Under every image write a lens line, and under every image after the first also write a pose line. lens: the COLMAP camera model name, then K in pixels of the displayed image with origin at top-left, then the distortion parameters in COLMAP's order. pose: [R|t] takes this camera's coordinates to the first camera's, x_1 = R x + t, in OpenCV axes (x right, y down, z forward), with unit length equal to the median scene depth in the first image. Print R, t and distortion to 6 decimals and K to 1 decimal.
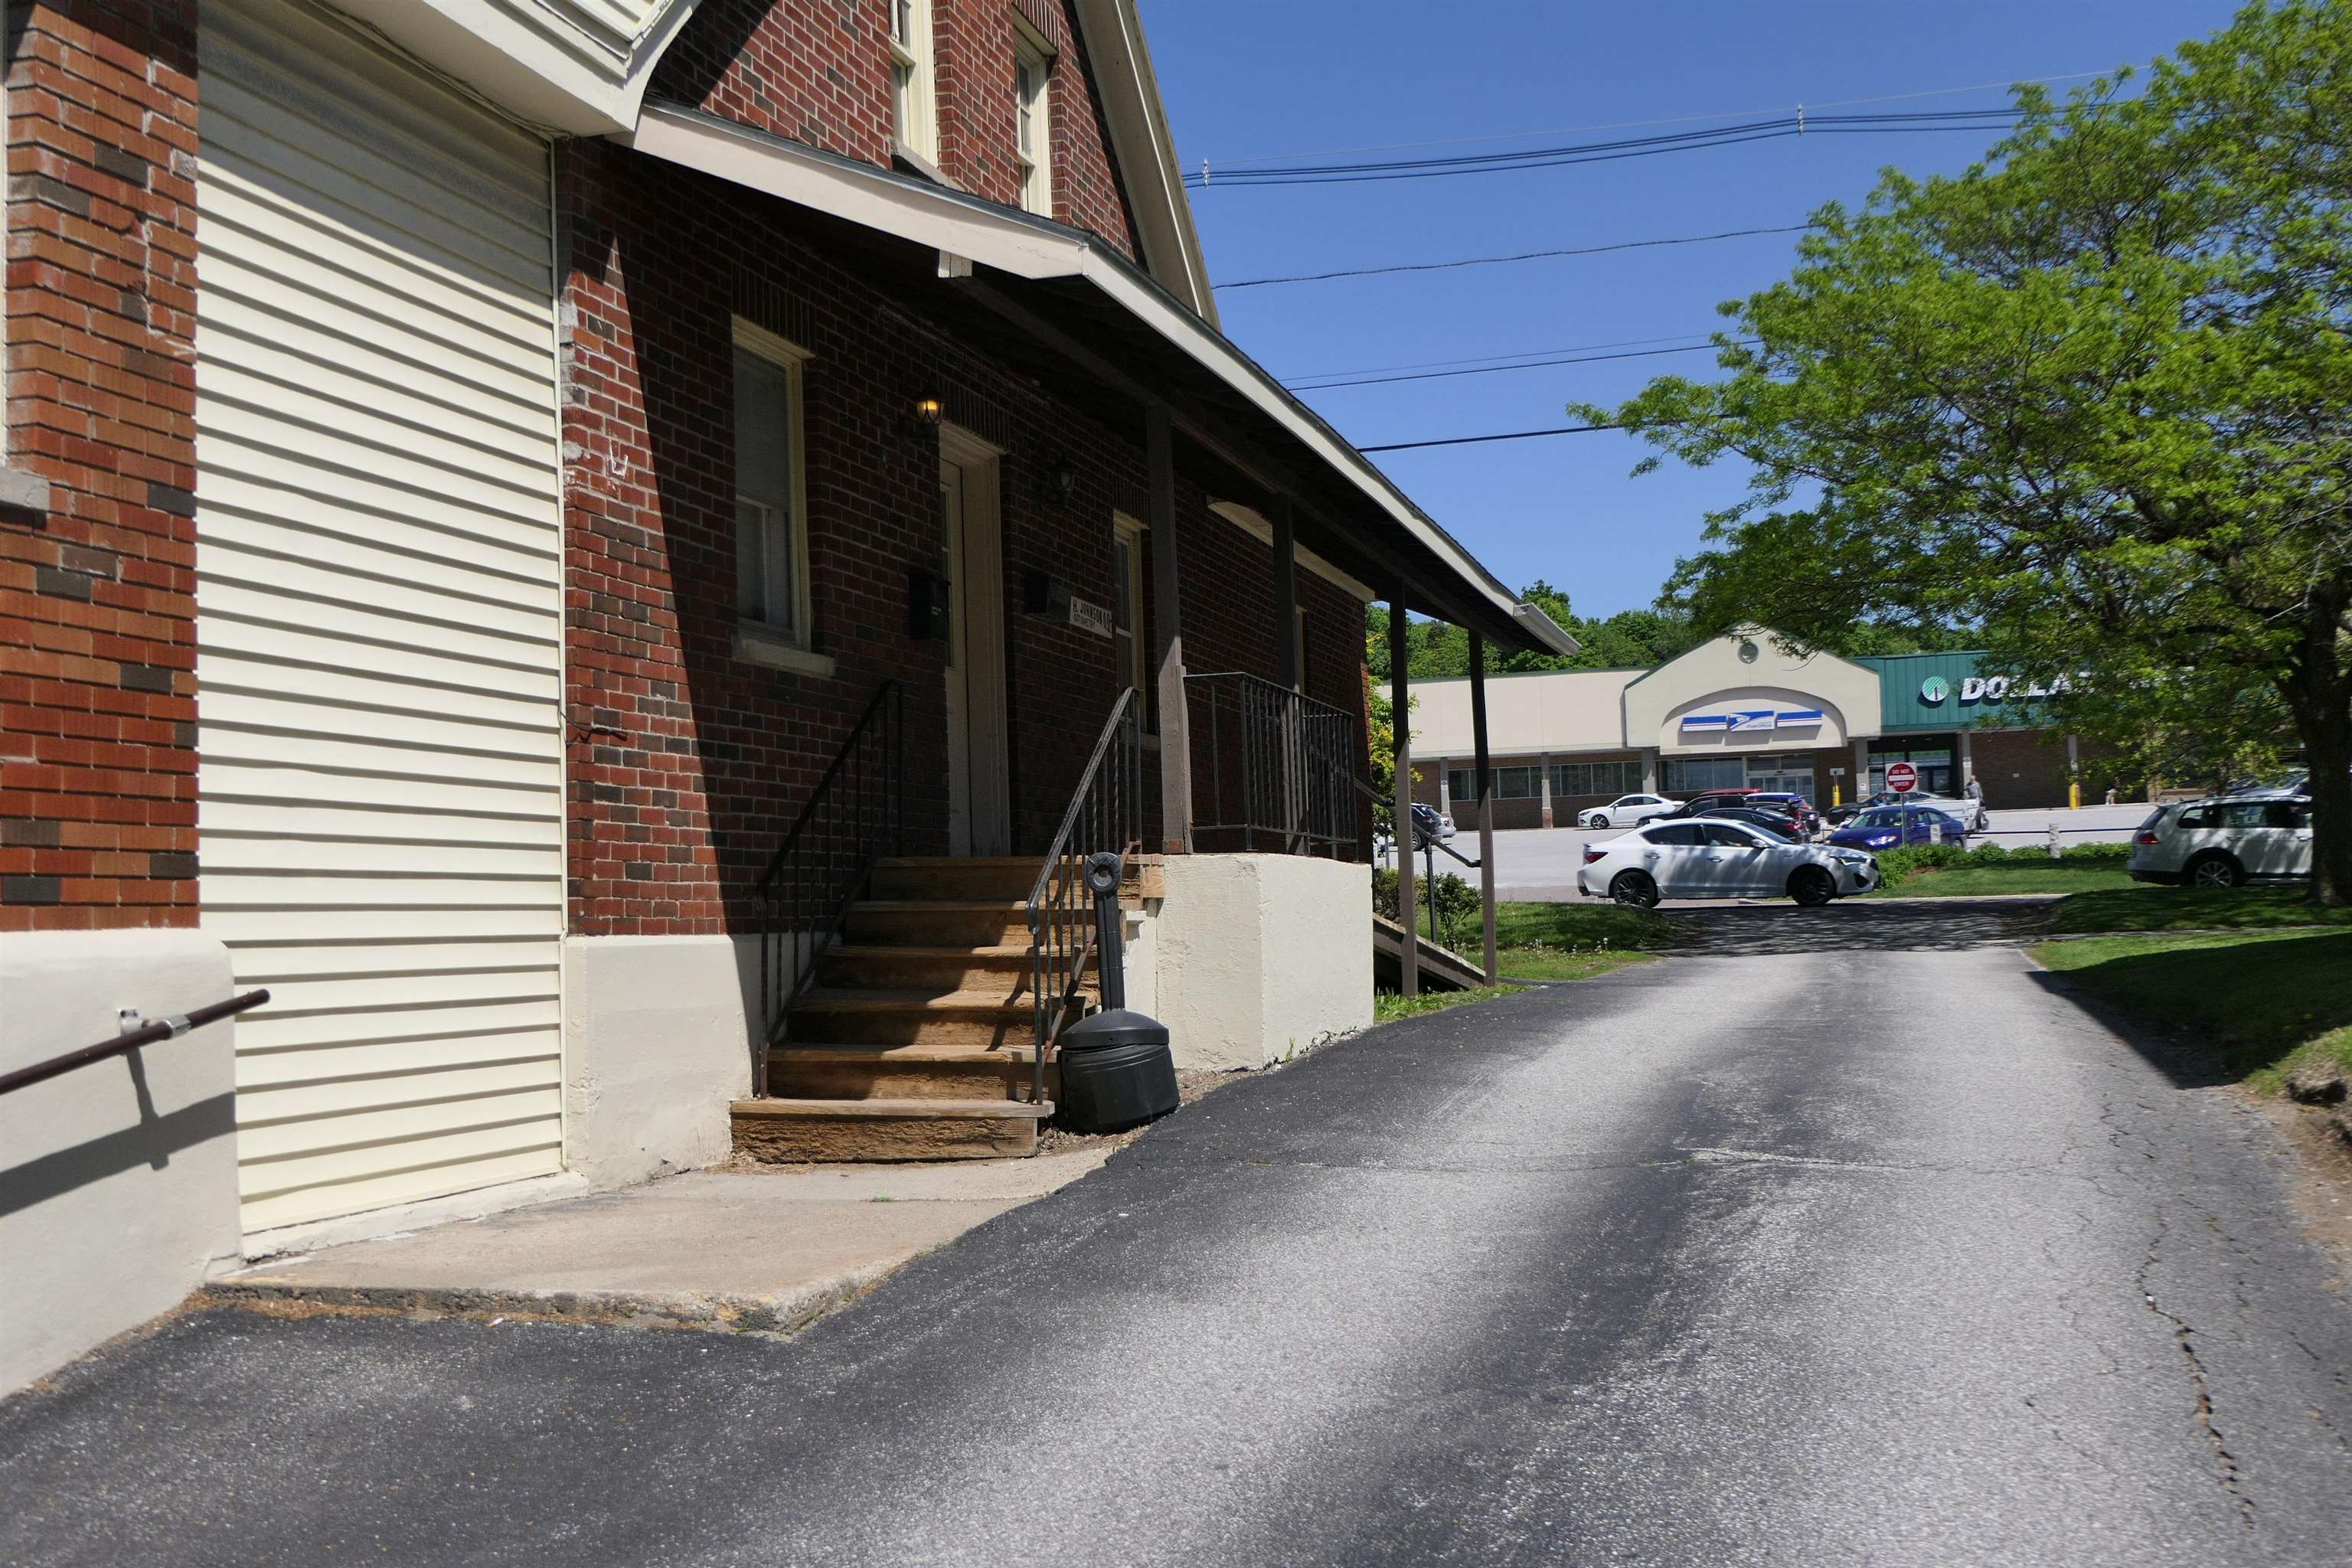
lens RADIAL K [[2521.7, 0, 1176.0], [0, 2521.7, 784.0], [0, 0, 1]] dist [-0.001132, 0.005497]
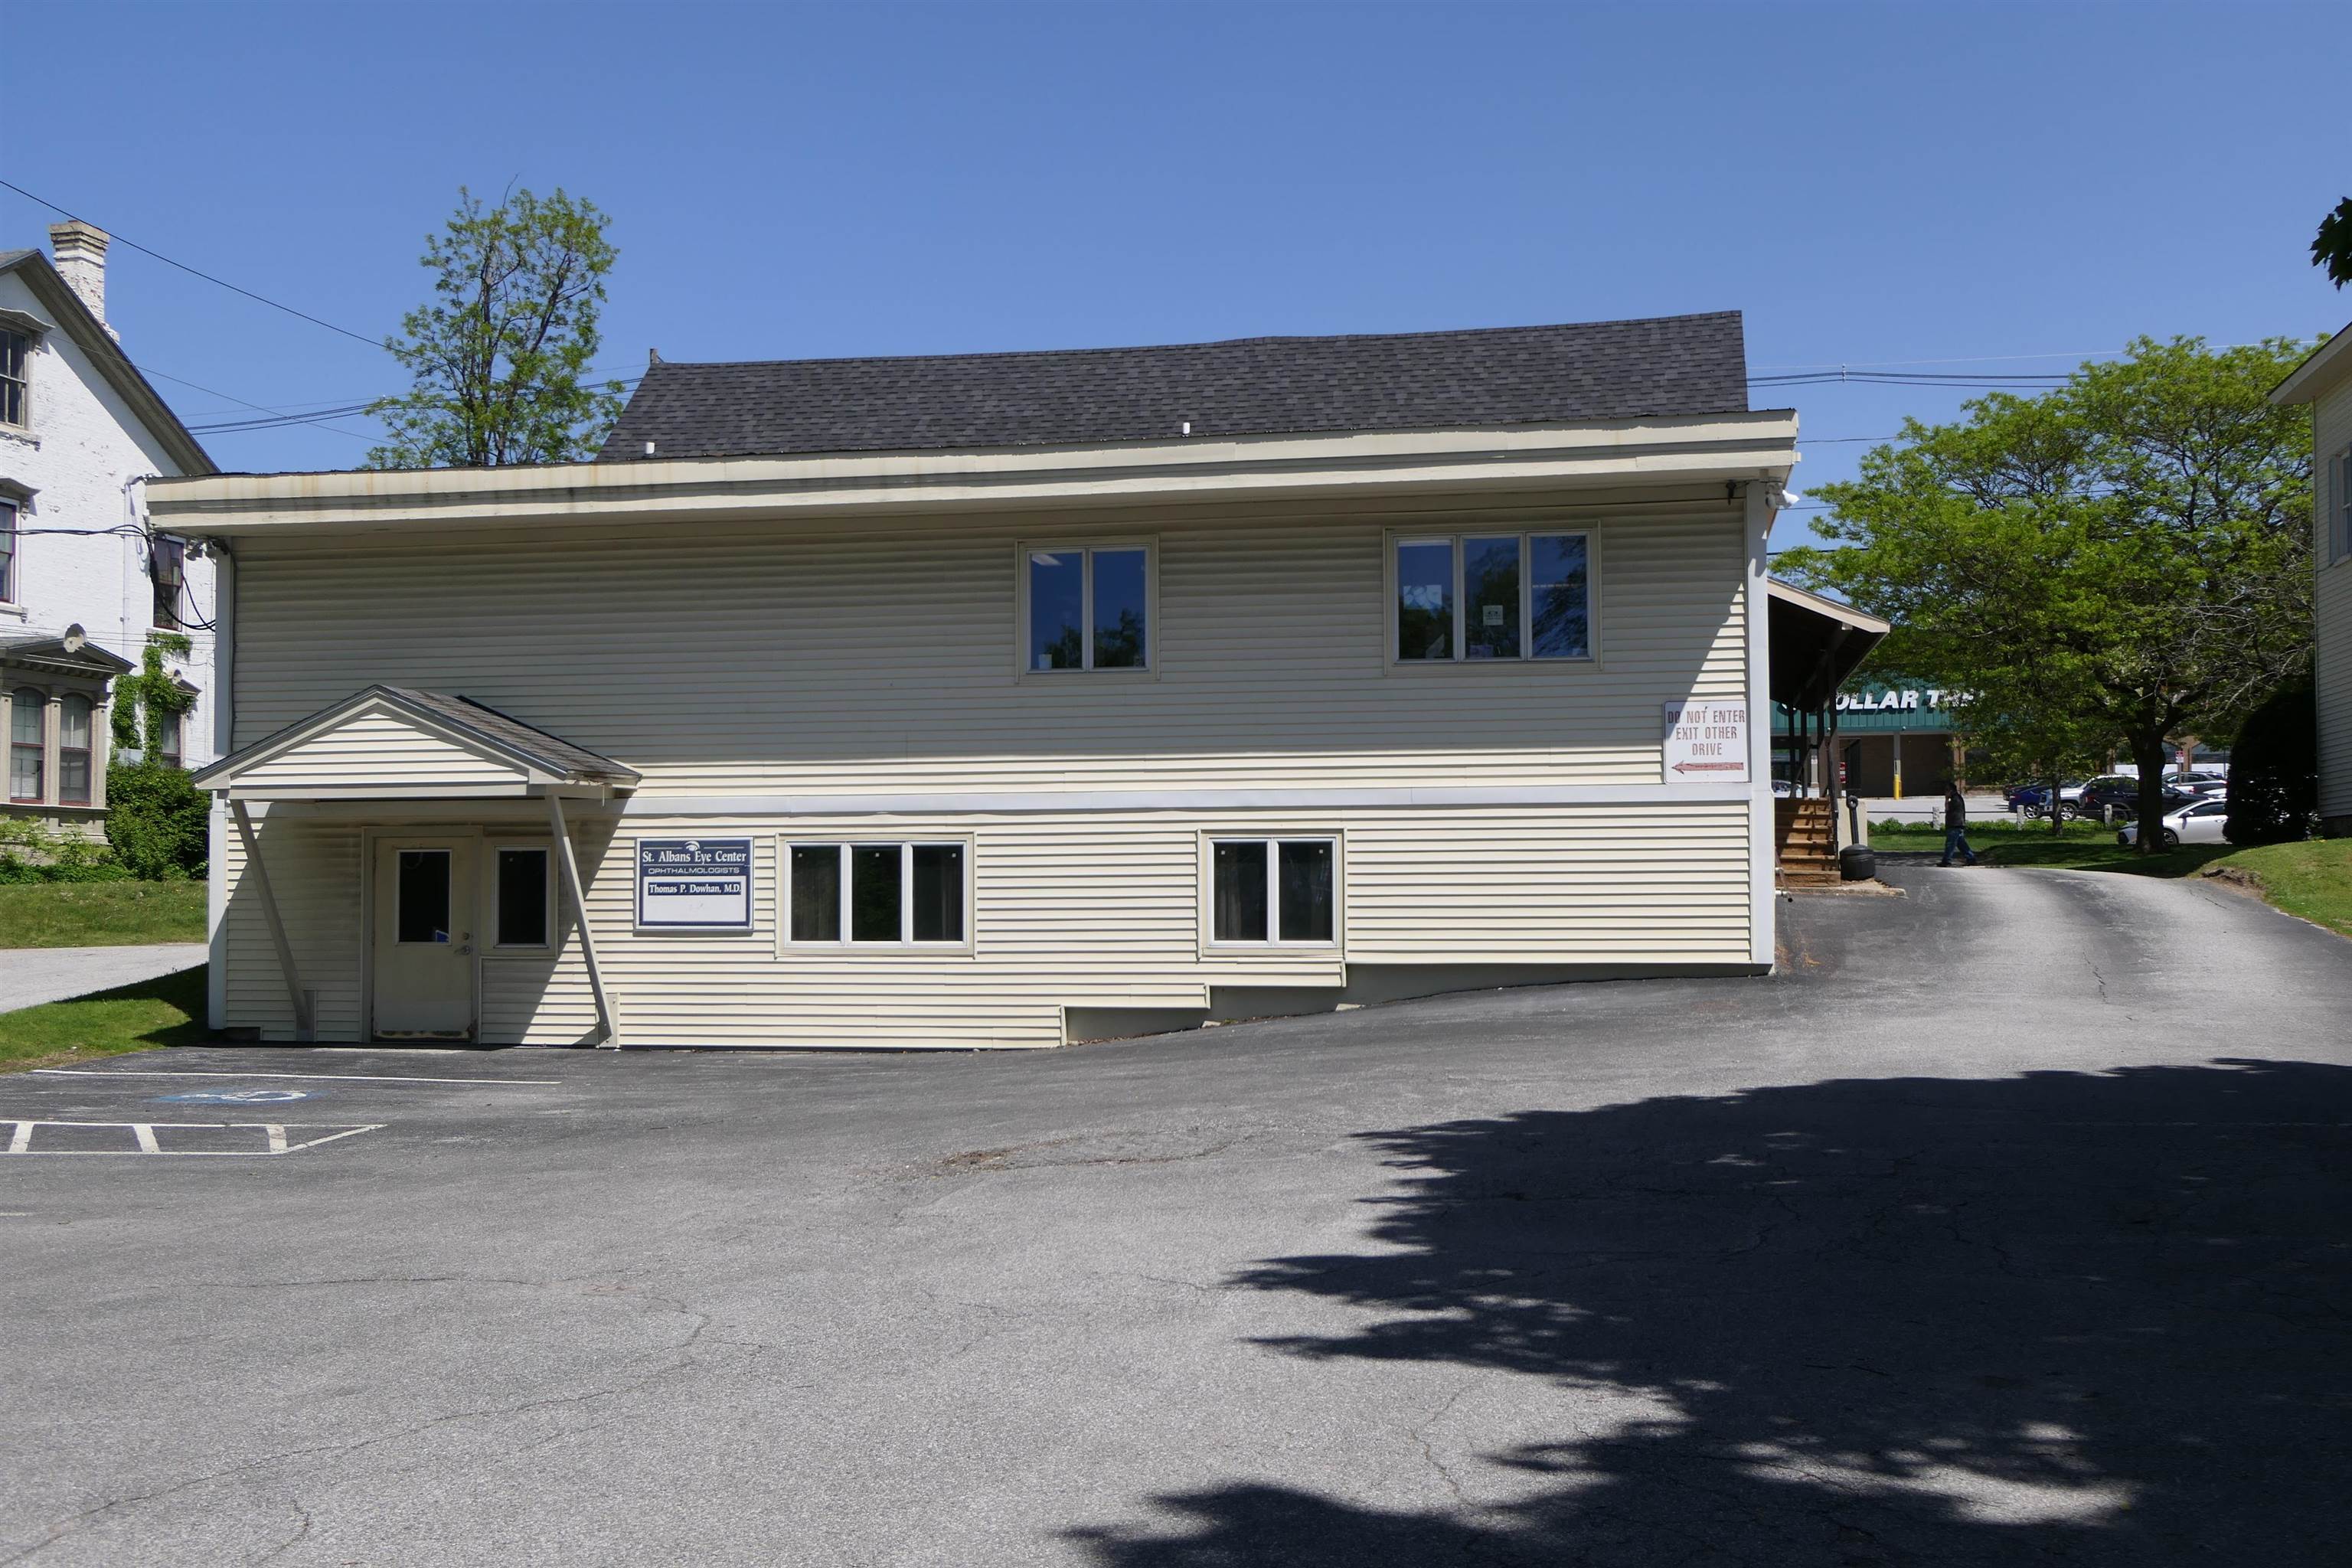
lens RADIAL K [[2449.3, 0, 1176.0], [0, 2449.3, 784.0], [0, 0, 1]] dist [-0.007650, -0.003335]
pose [[0.996040, 0.031220, 0.083248, -0.383720], [-0.032252, 0.999418, 0.011079, 0.001516], [-0.082854, -0.013720, 0.996467, -0.687198]]
